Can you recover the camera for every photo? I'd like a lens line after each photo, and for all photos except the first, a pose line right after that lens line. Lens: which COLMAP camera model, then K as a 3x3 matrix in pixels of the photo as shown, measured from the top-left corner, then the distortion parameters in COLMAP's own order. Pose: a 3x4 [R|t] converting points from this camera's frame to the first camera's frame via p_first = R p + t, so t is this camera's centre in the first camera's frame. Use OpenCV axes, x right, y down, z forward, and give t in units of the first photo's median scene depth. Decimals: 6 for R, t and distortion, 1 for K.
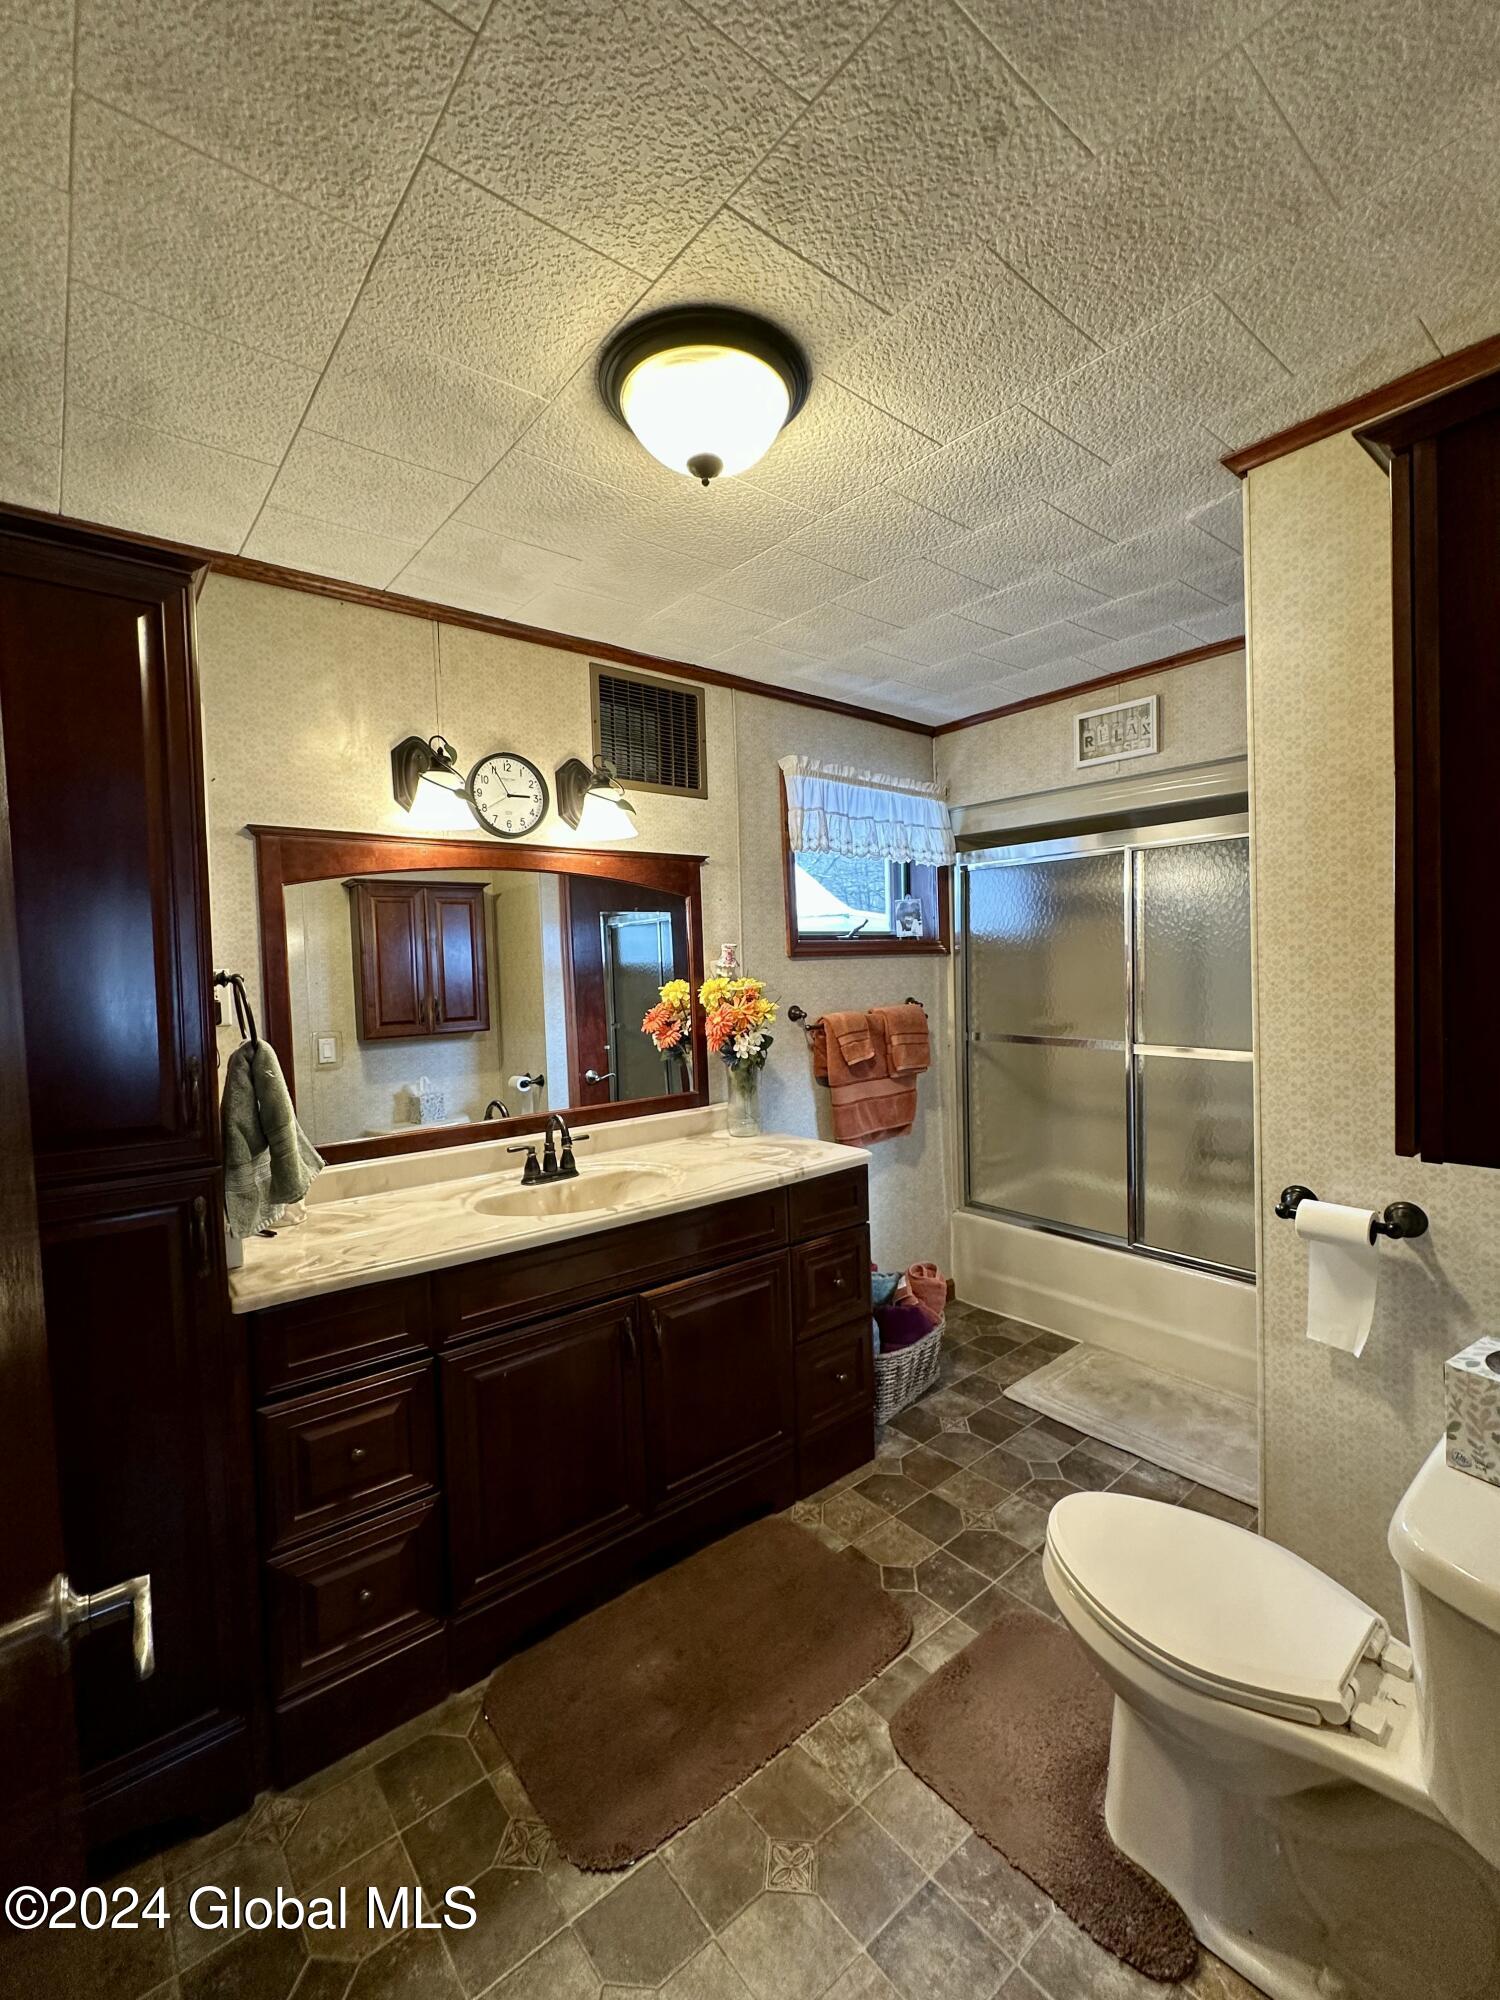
lens RADIAL K [[858.9, 0, 745.1], [0, 858.9, 997.0], [0, 0, 1]] dist [-0.002190, -0.000238]
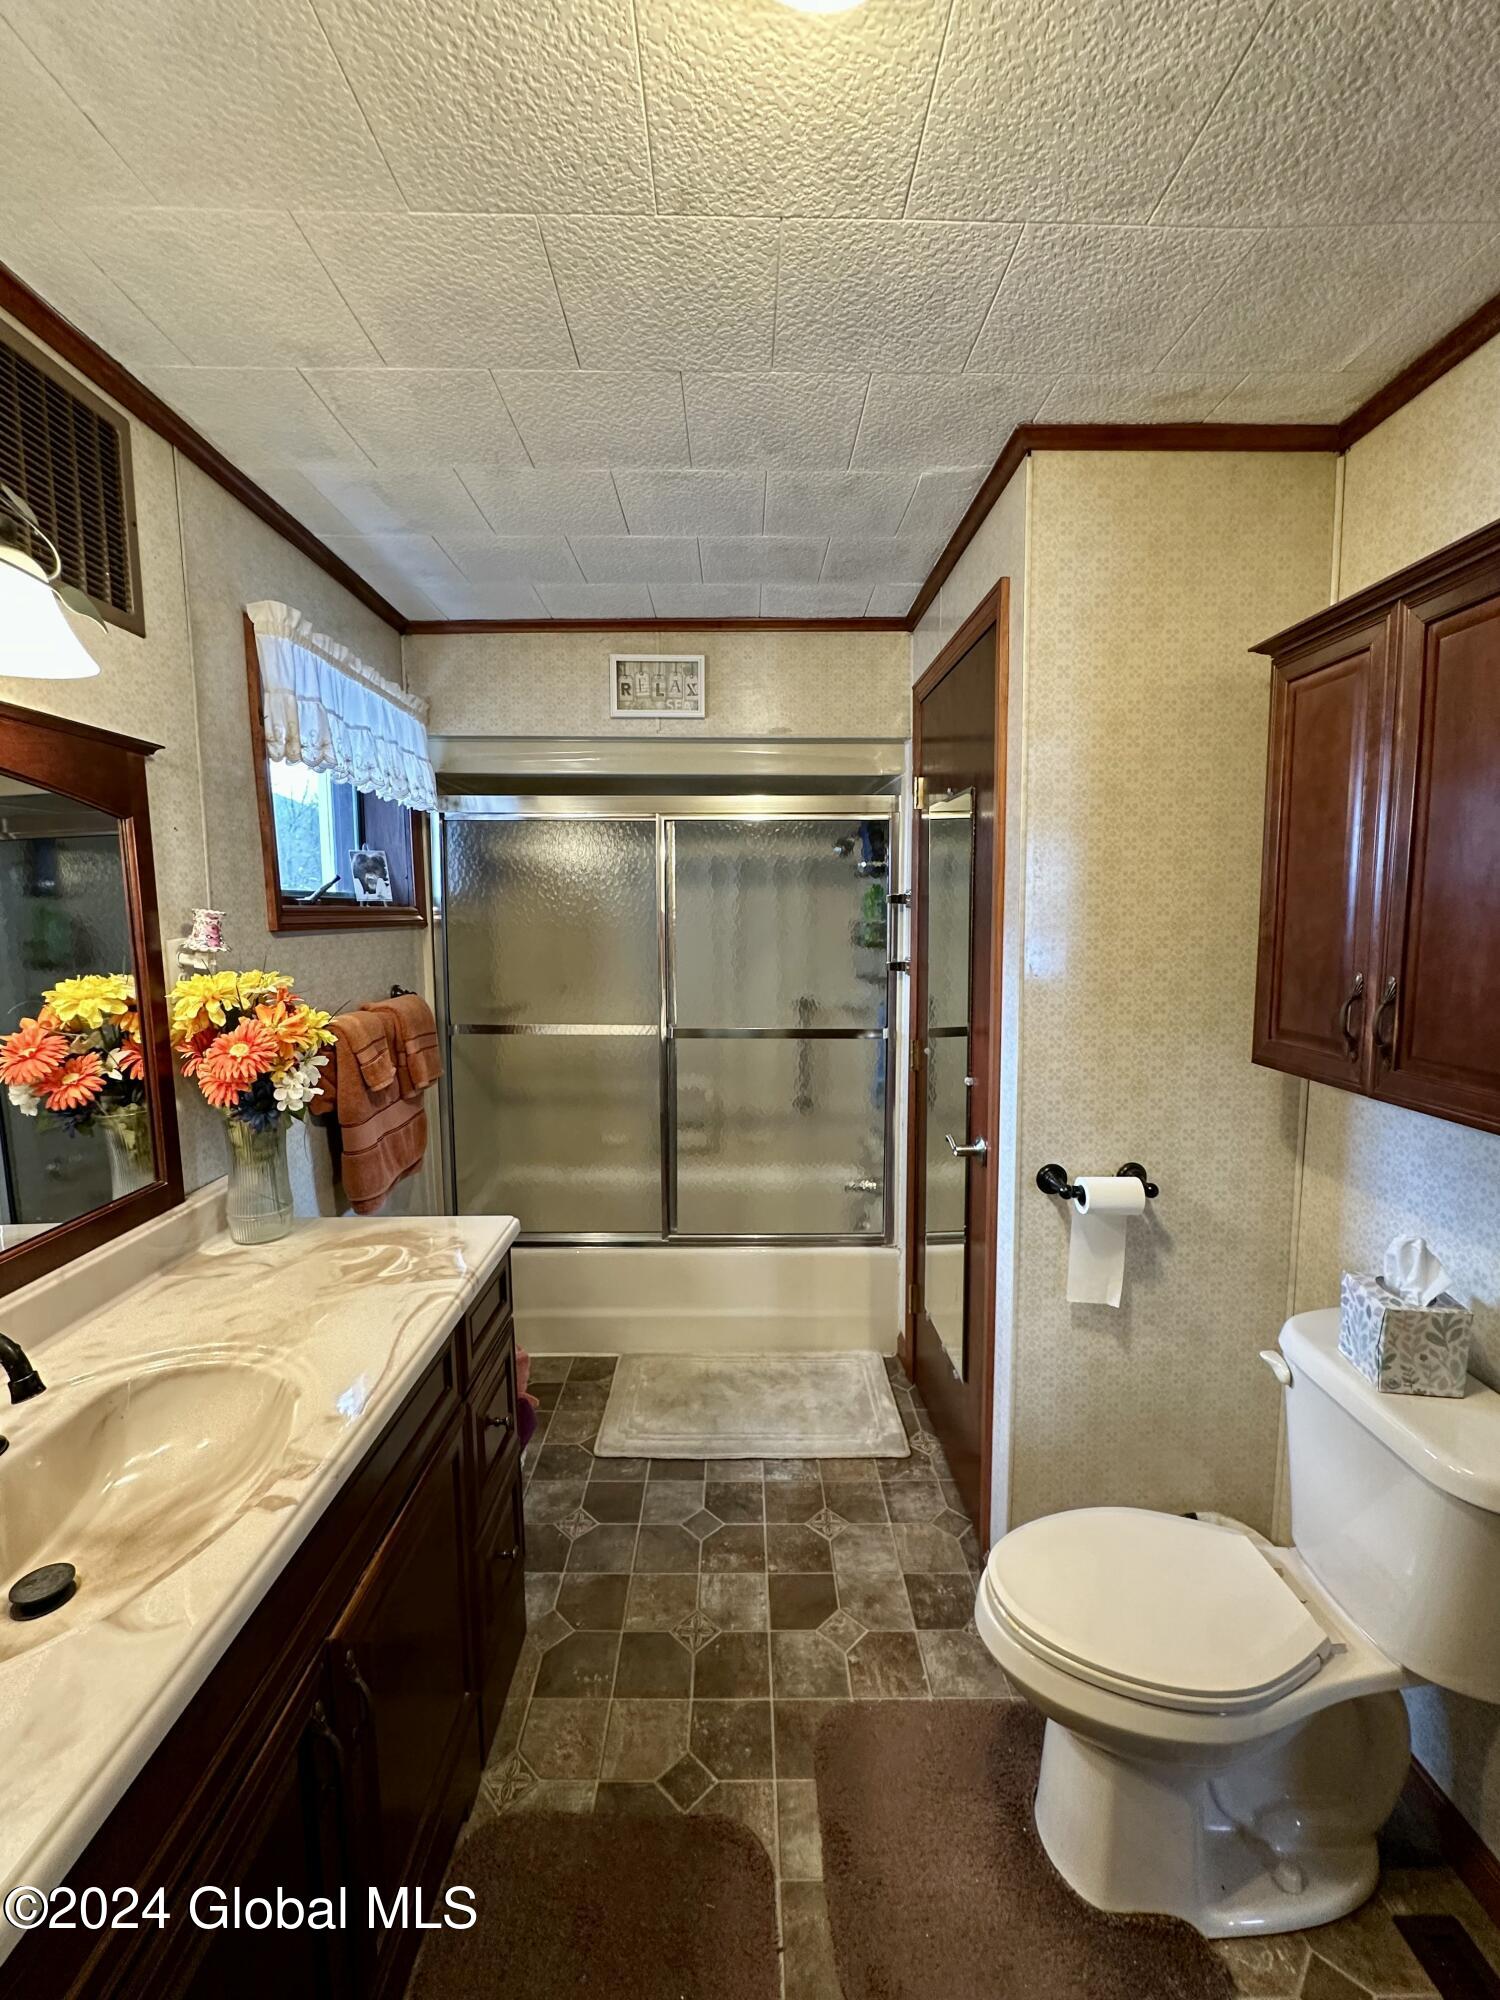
lens RADIAL K [[858.9, 0, 750.4], [0, 858.9, 998.7], [0, 0, 1]] dist [-0.002190, -0.000238]
pose [[0.623037, -0.053715, 0.780346, -0.239974], [0.015903, 0.998303, 0.056020, -0.029808], [-0.782031, -0.022492, 0.622834, 0.369826]]
